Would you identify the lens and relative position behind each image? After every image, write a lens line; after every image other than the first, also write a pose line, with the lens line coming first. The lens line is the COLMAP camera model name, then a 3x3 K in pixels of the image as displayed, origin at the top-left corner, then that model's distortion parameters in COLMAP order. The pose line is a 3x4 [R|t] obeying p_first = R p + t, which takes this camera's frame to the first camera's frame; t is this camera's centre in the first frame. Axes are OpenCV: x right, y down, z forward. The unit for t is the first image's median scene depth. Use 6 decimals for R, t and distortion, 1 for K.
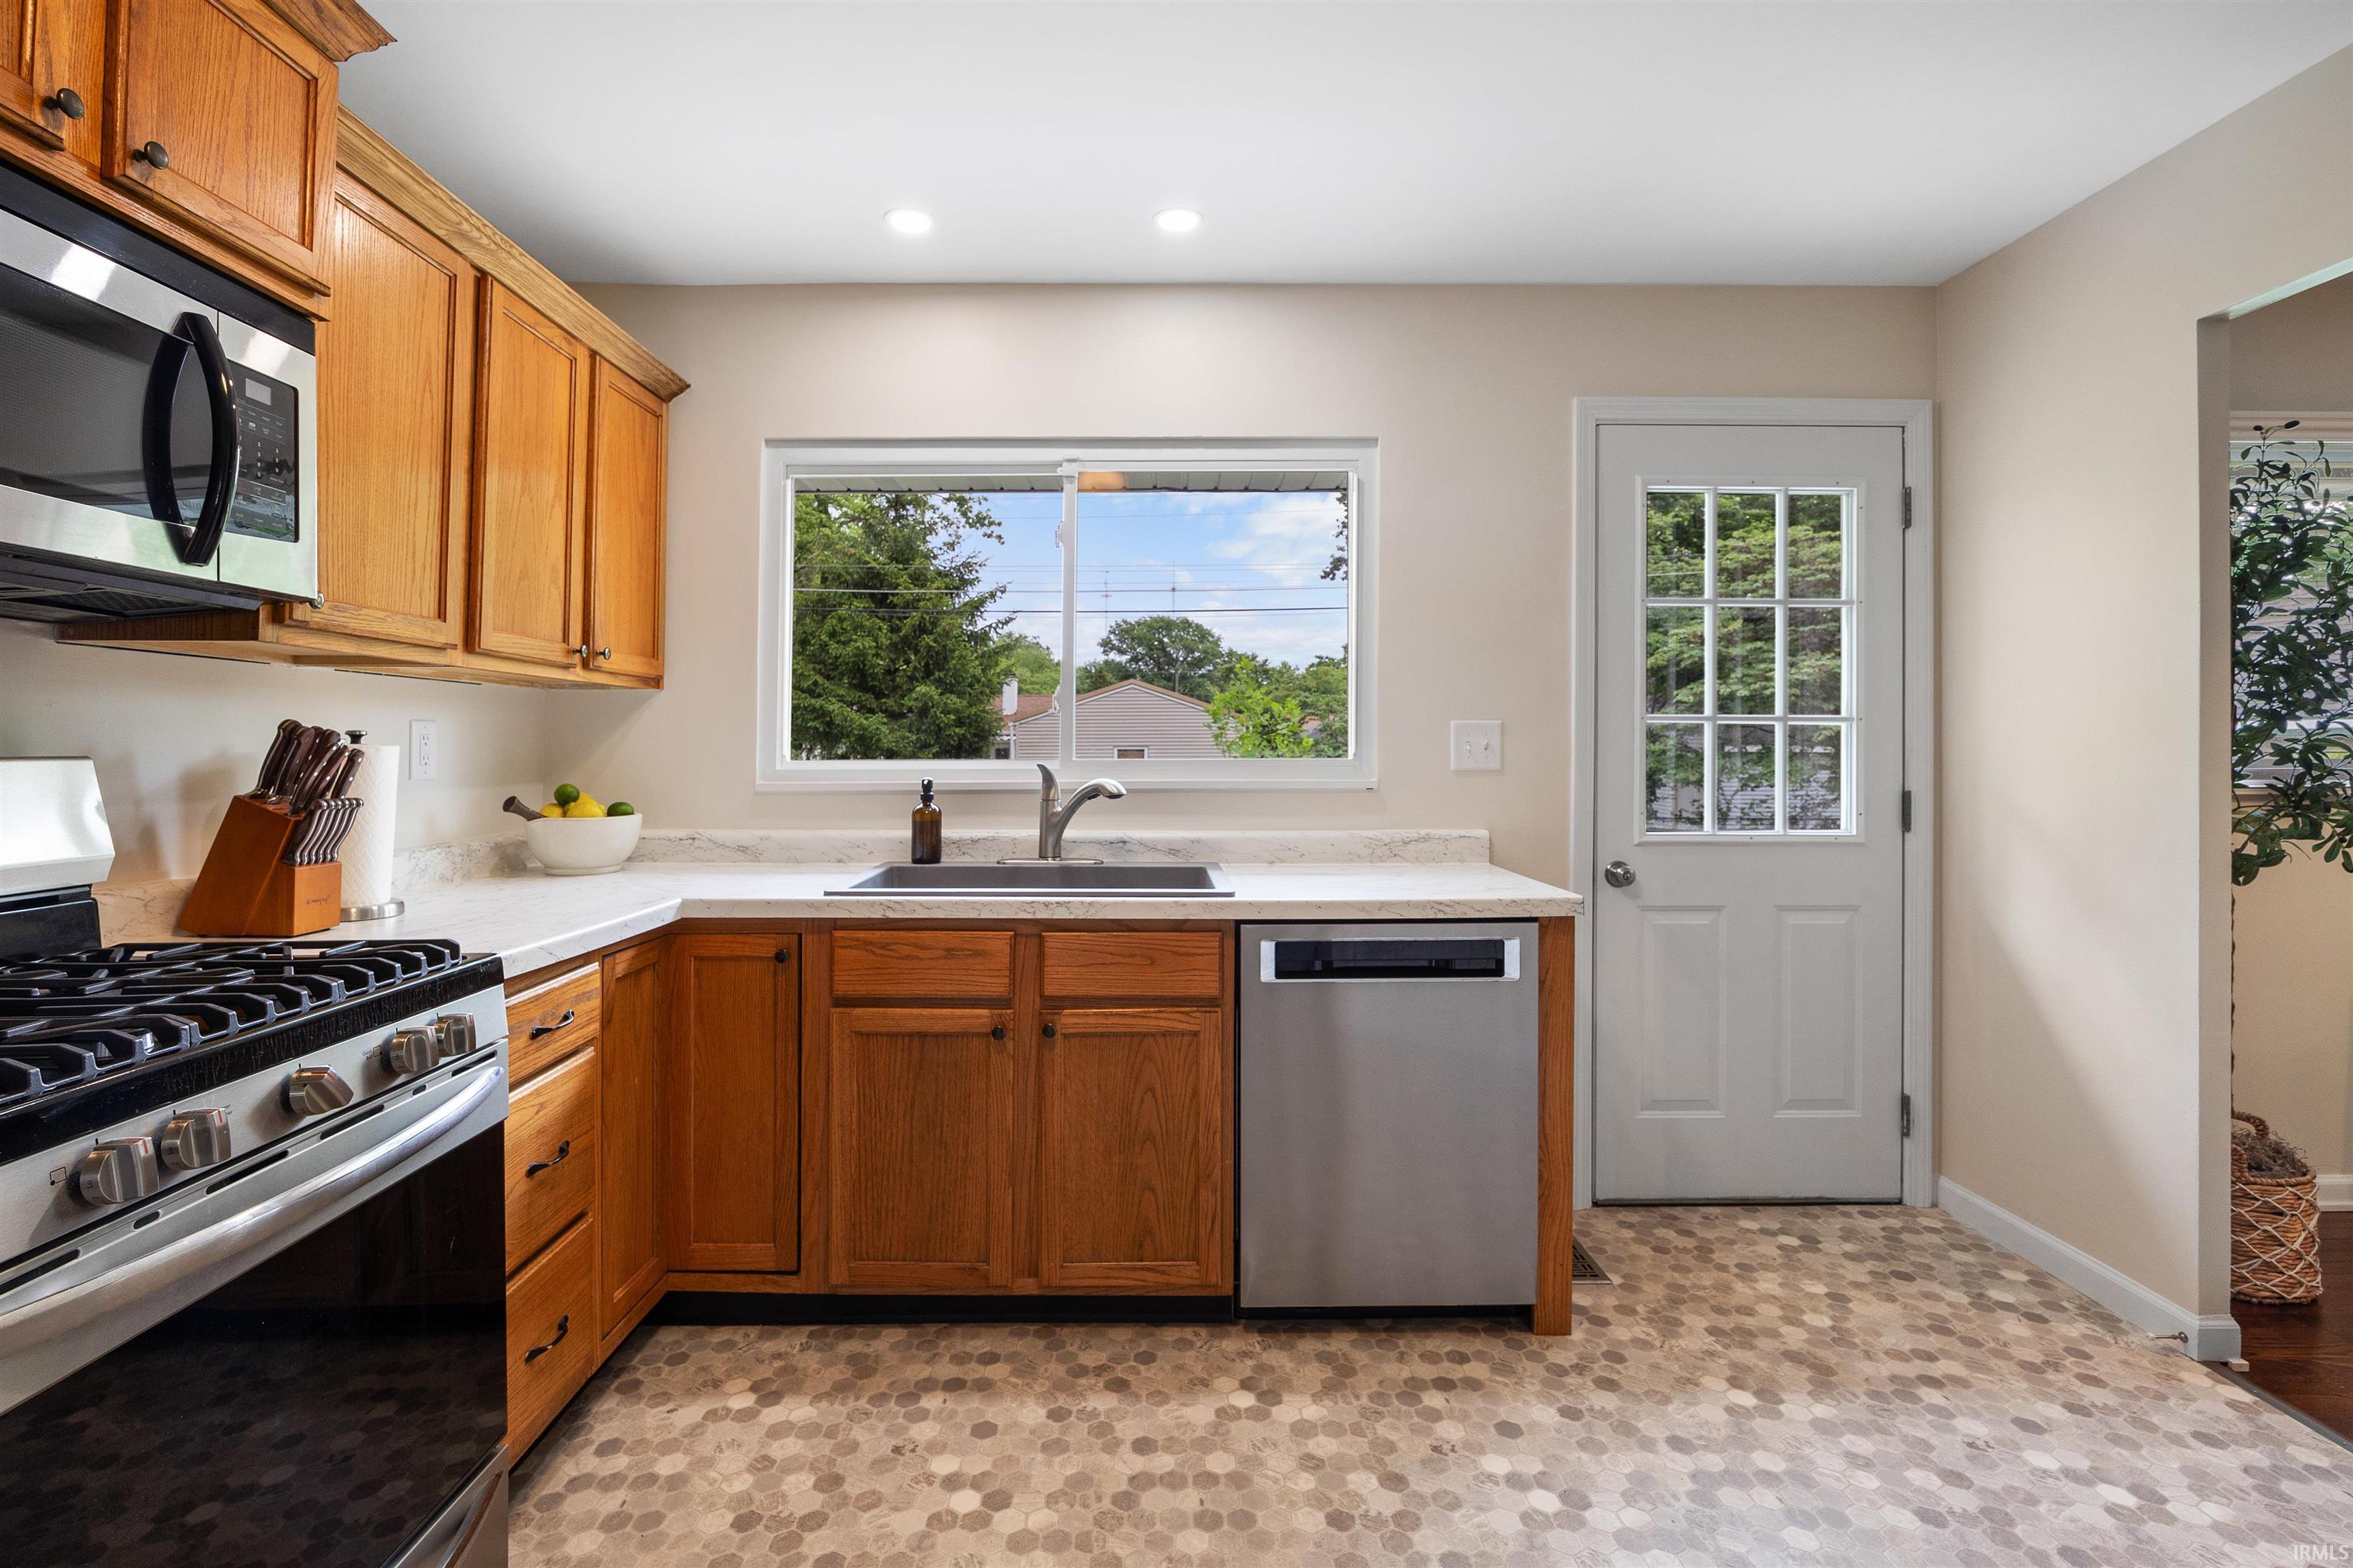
lens RADIAL K [[1068.0, 0, 1174.8], [0, 1068.0, 756.7], [0, 0, 1]] dist [-0.007036, -0.000898]
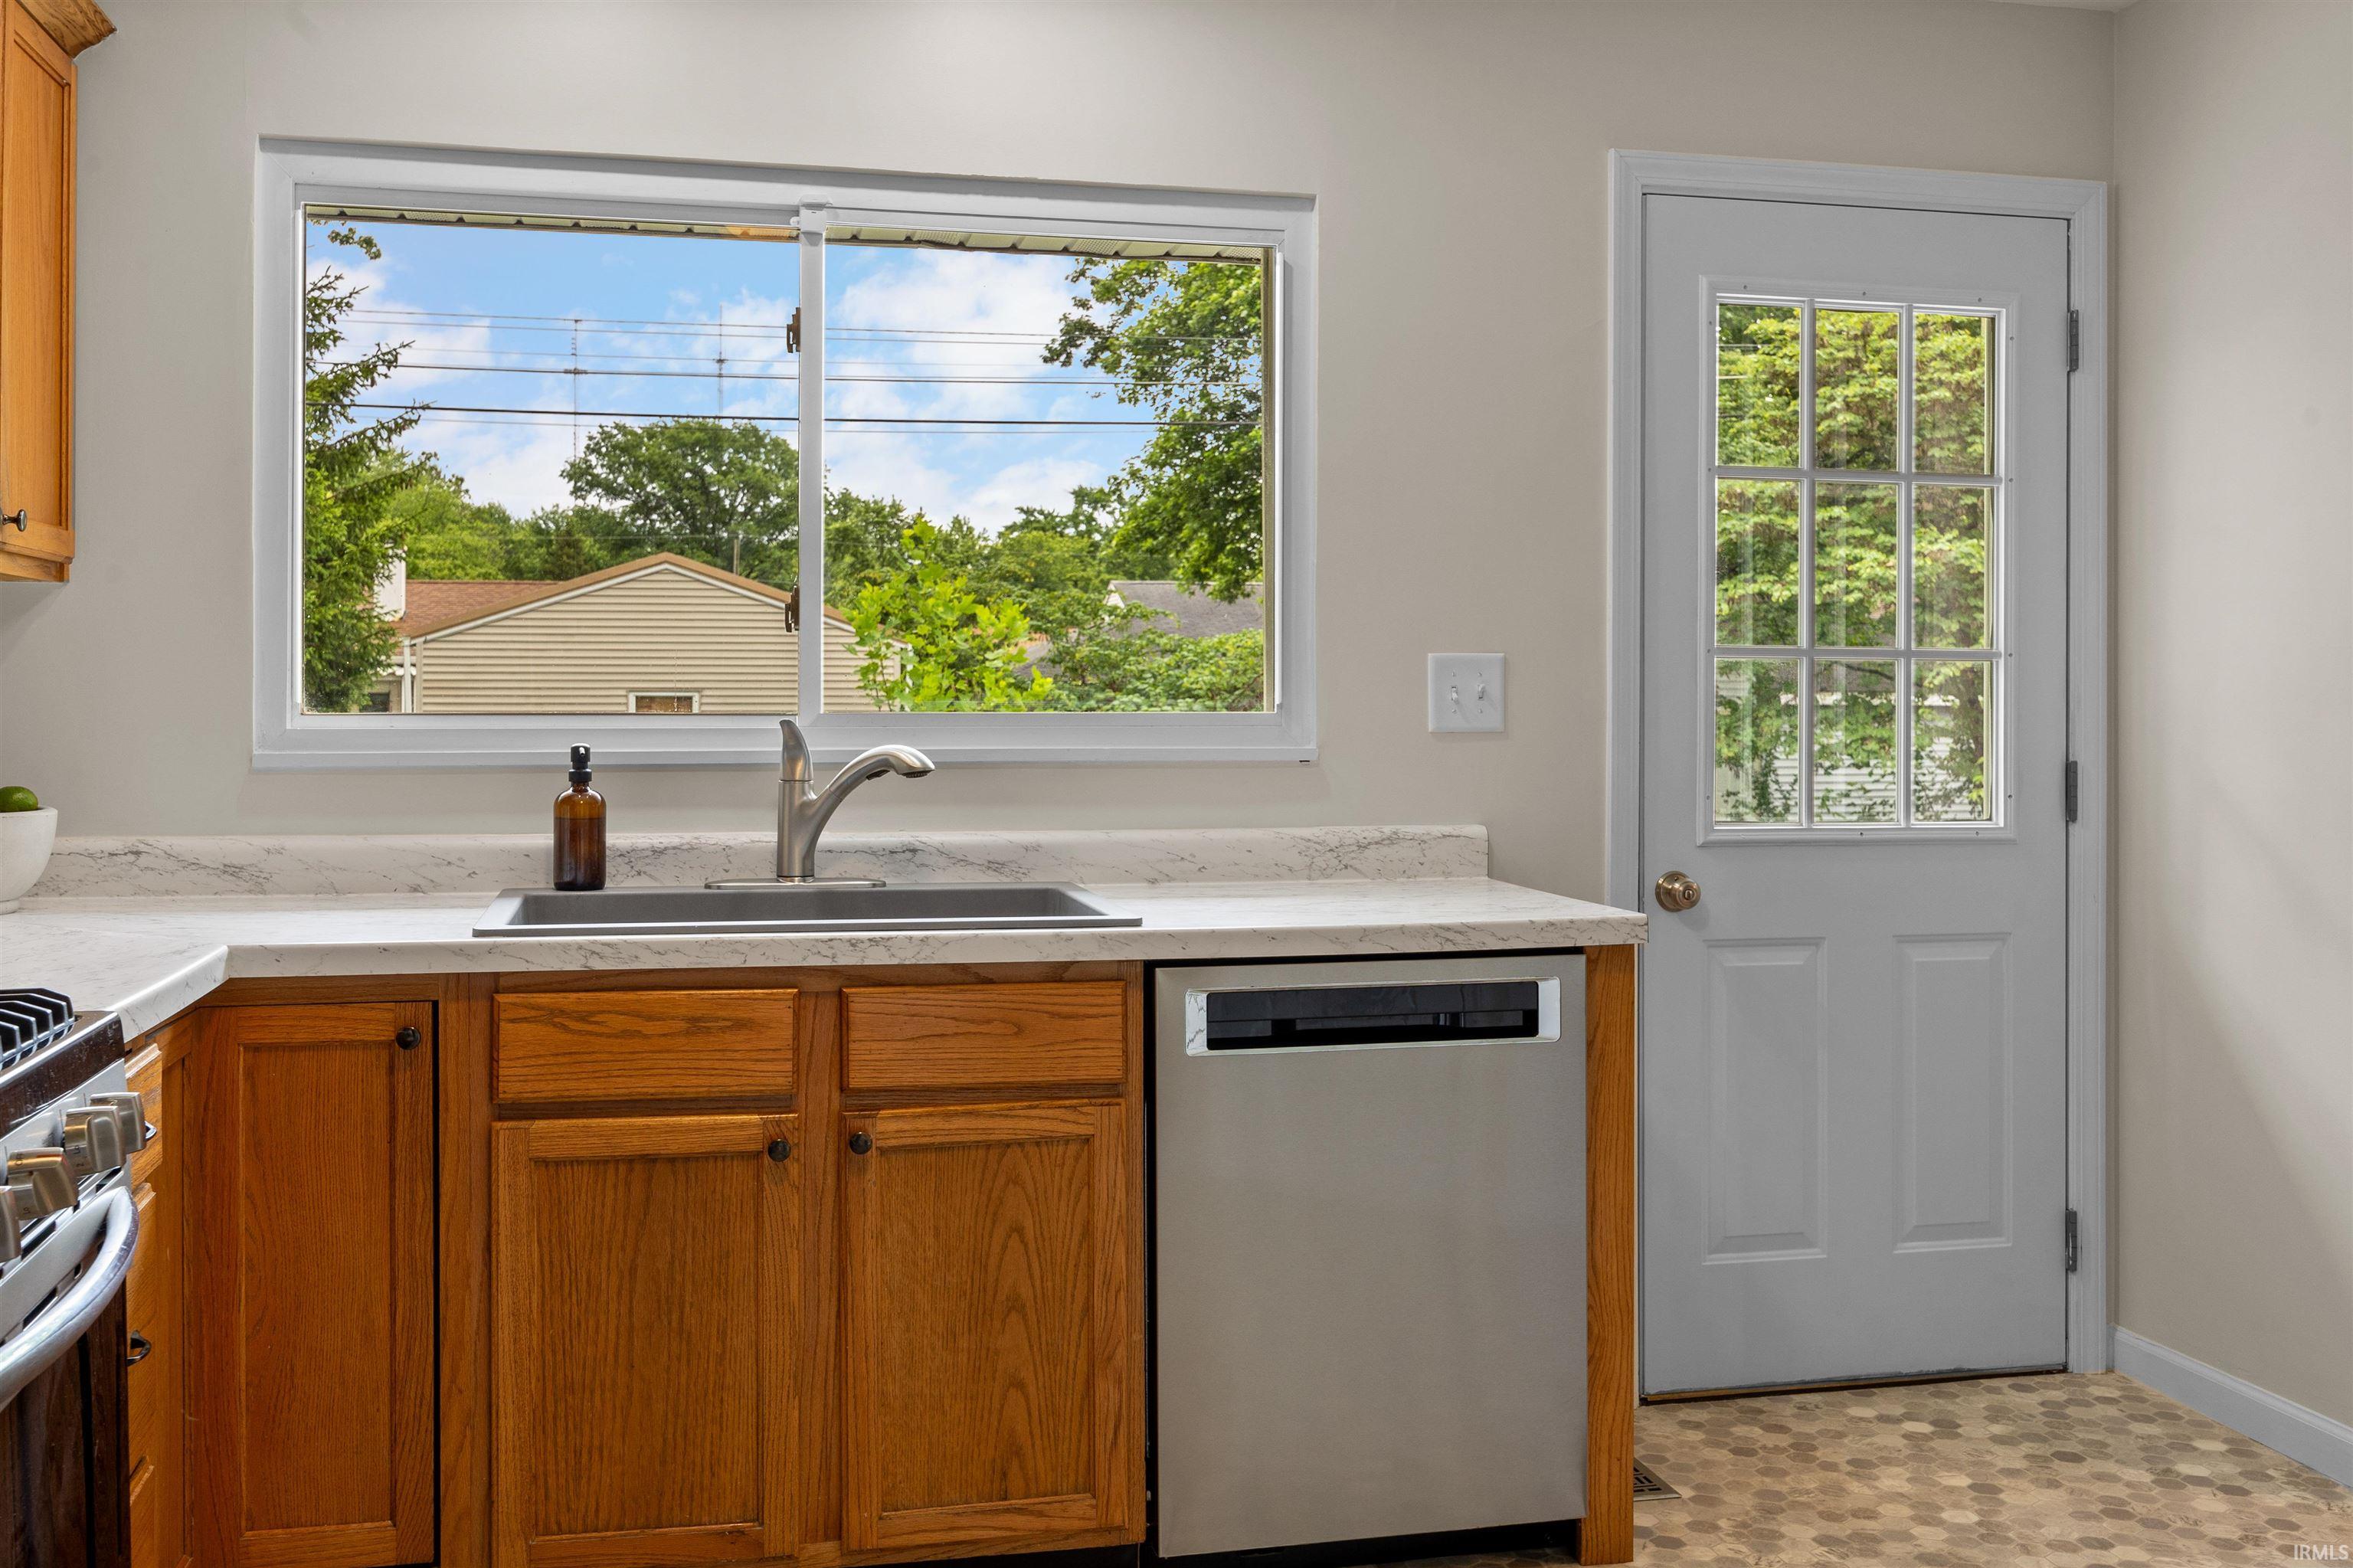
lens RADIAL K [[2283.8, 0, 1181.7], [0, 2283.8, 705.0], [0, 0, 1]] dist [0.007767, 0.007587]
pose [[0.973659, 0.003217, 0.227987, -0.235024], [-0.002386, 0.999989, -0.003920, 0.003455], [-0.227997, 0.003273, 0.973656, -0.345894]]
